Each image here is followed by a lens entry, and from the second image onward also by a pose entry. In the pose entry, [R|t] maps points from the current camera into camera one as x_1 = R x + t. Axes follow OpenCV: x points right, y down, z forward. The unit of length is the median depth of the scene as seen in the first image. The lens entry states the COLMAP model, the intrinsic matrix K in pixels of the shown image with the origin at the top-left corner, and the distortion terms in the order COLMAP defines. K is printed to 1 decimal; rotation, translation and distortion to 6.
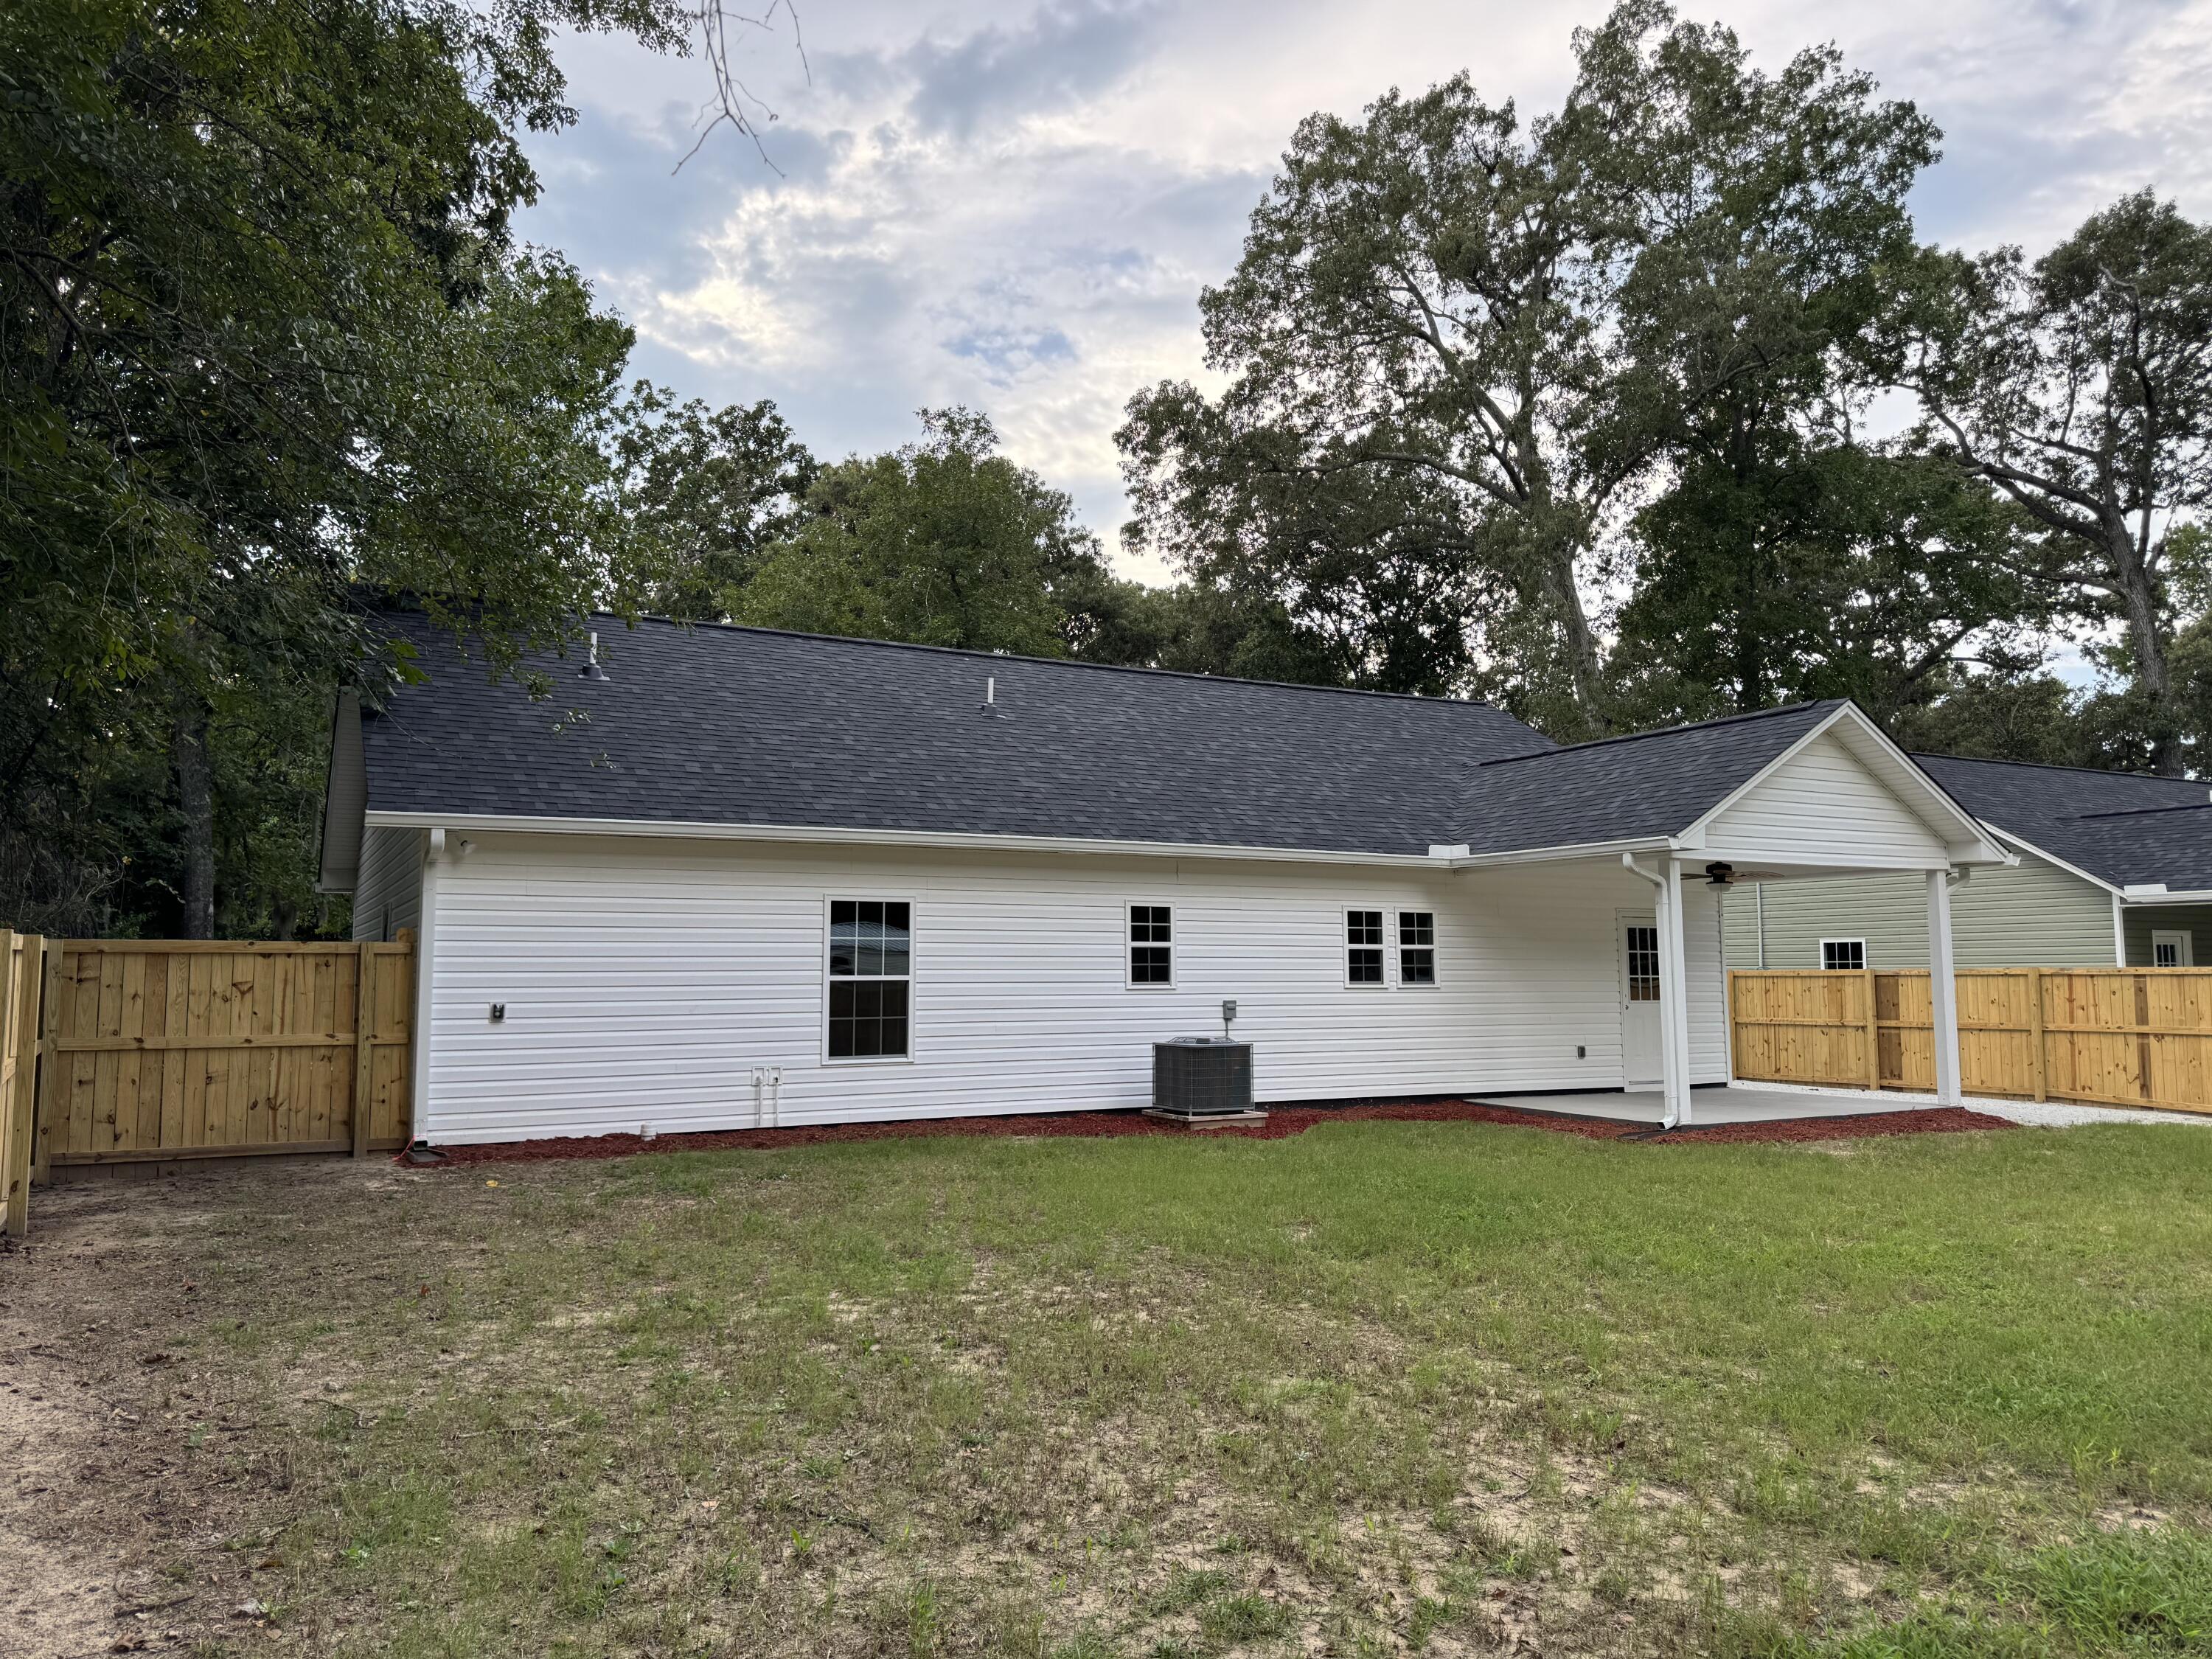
lens RADIAL K [[1562.6, 0, 1105.0], [0, 1562.6, 825.2], [0, 0, 1]] dist [0.062870, -0.047362]
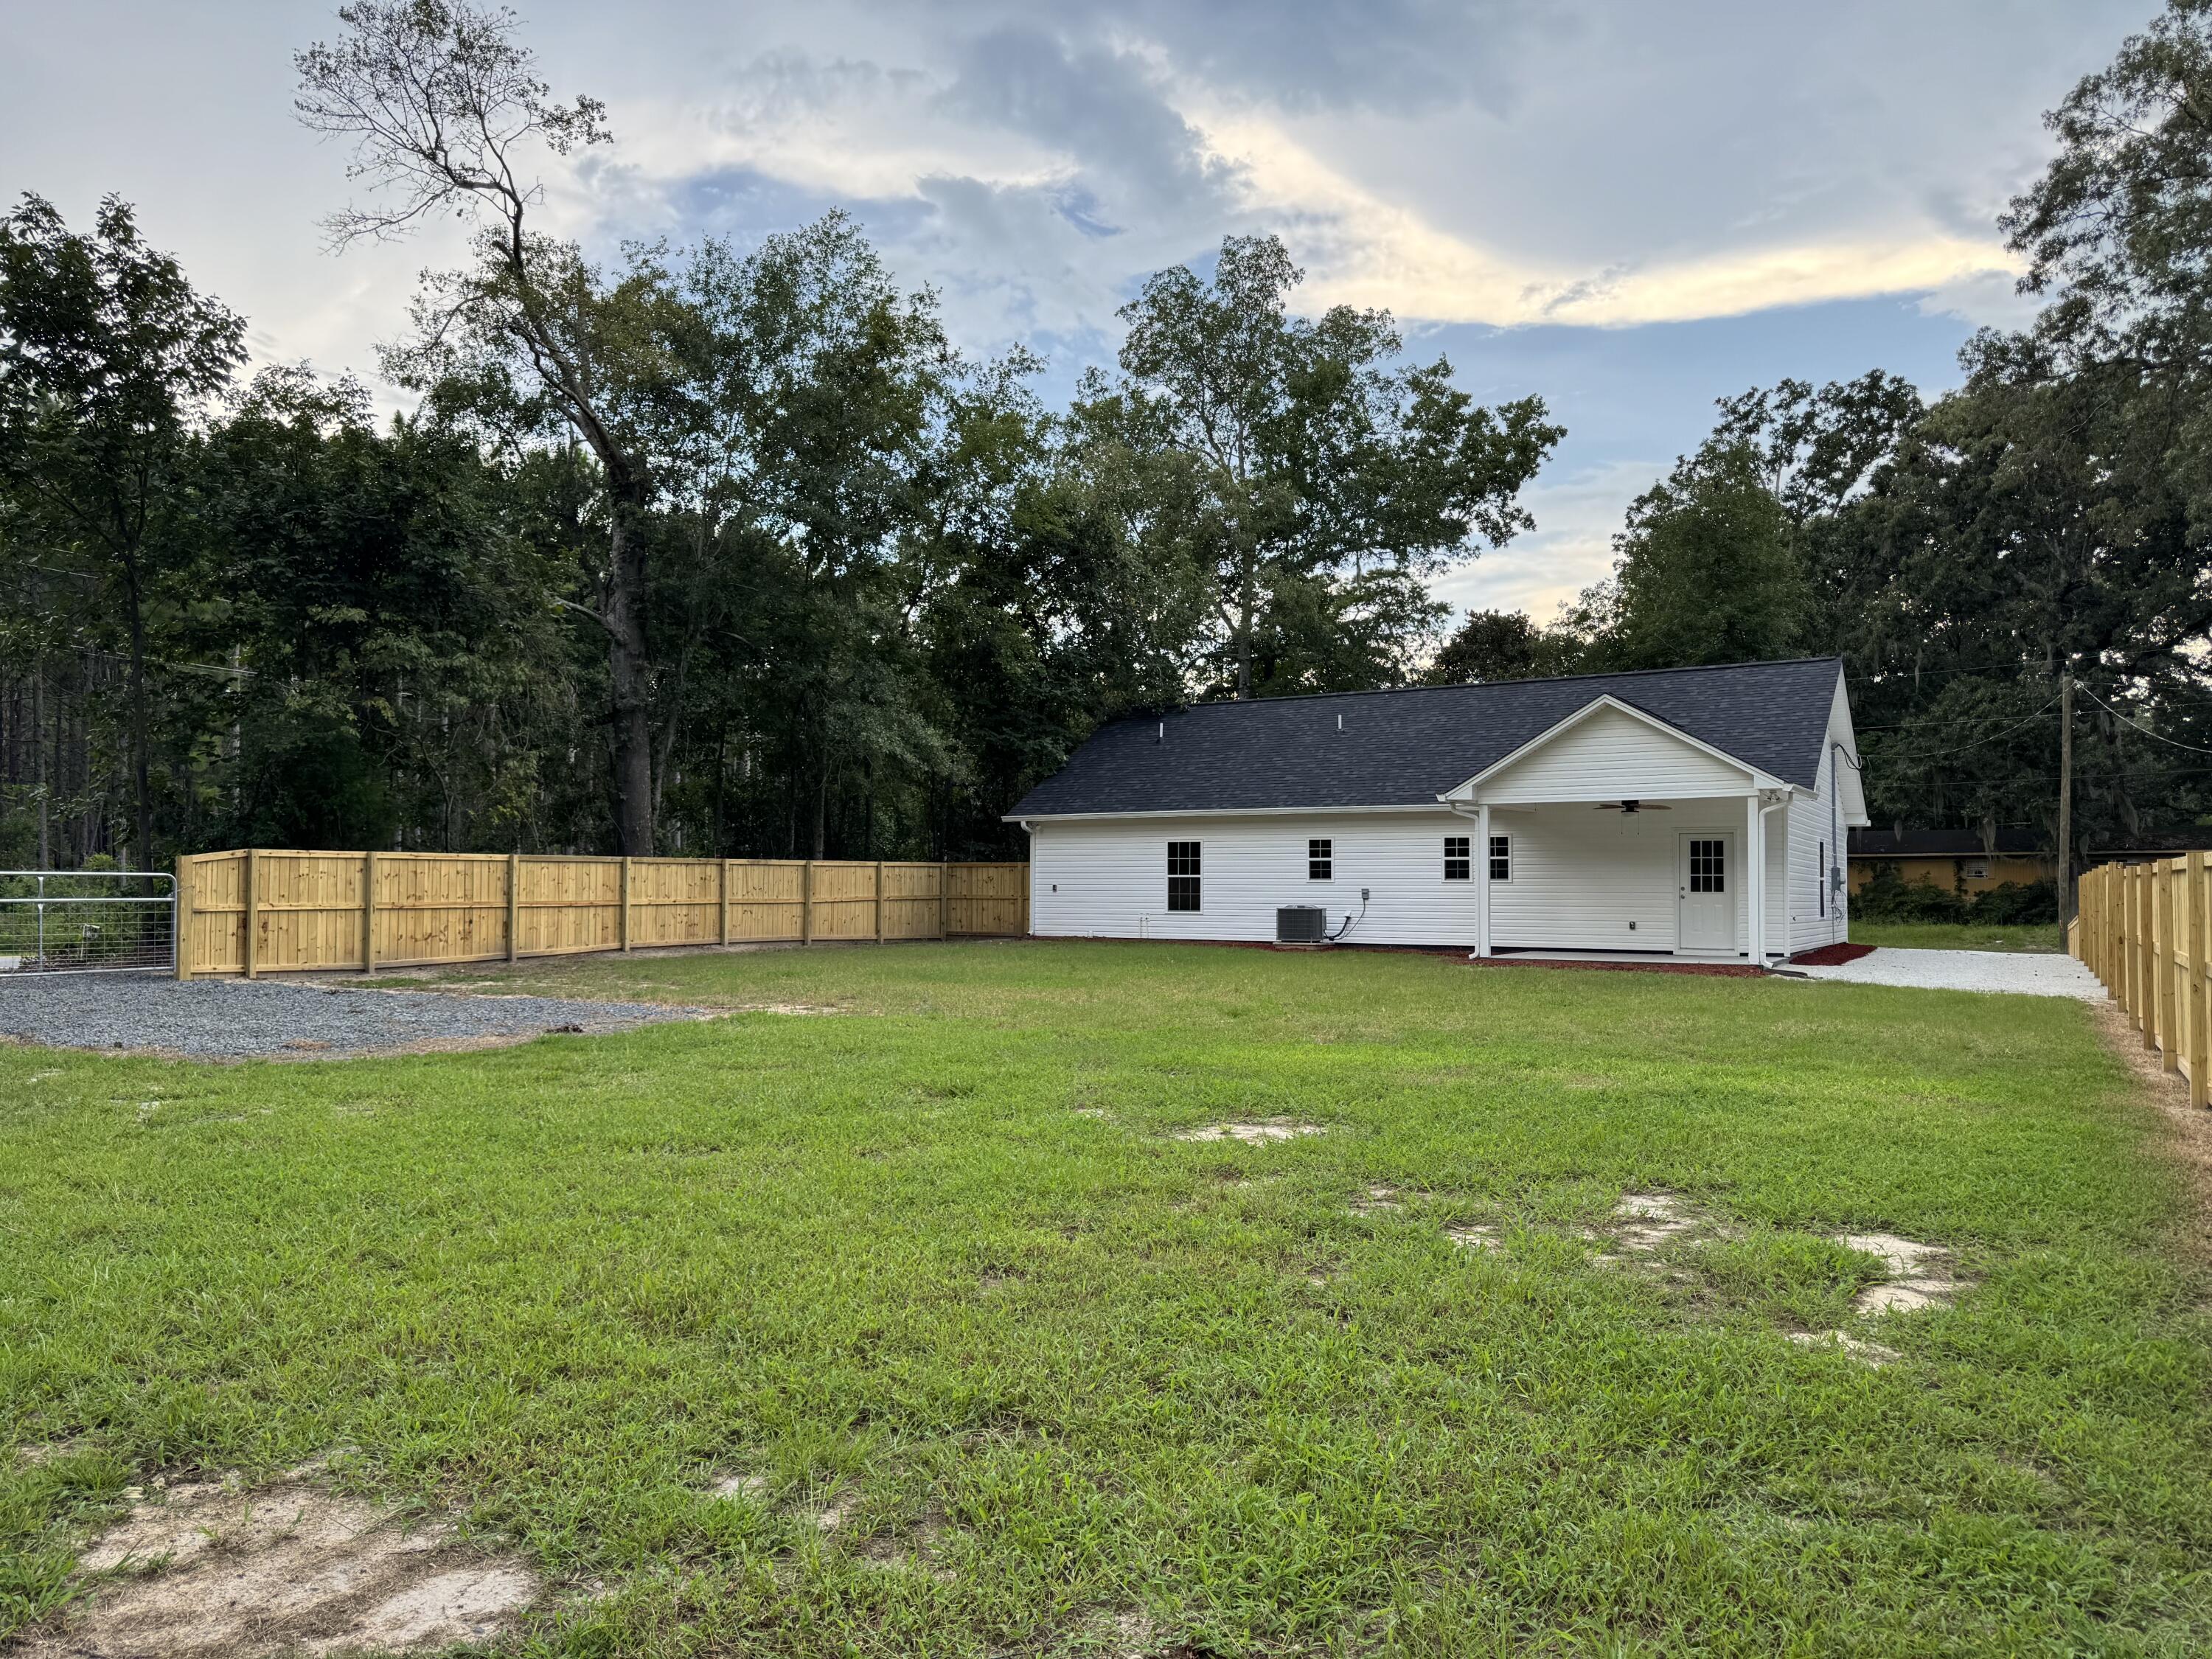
lens RADIAL K [[1562.6, 0, 1096.0], [0, 1562.6, 829.6], [0, 0, 1]] dist [0.062870, -0.047362]
pose [[0.519266, -0.030079, -0.854083, 1.541136], [0.075839, 0.997060, 0.010994, -0.002667], [0.851241, -0.070481, 0.520020, -0.241065]]
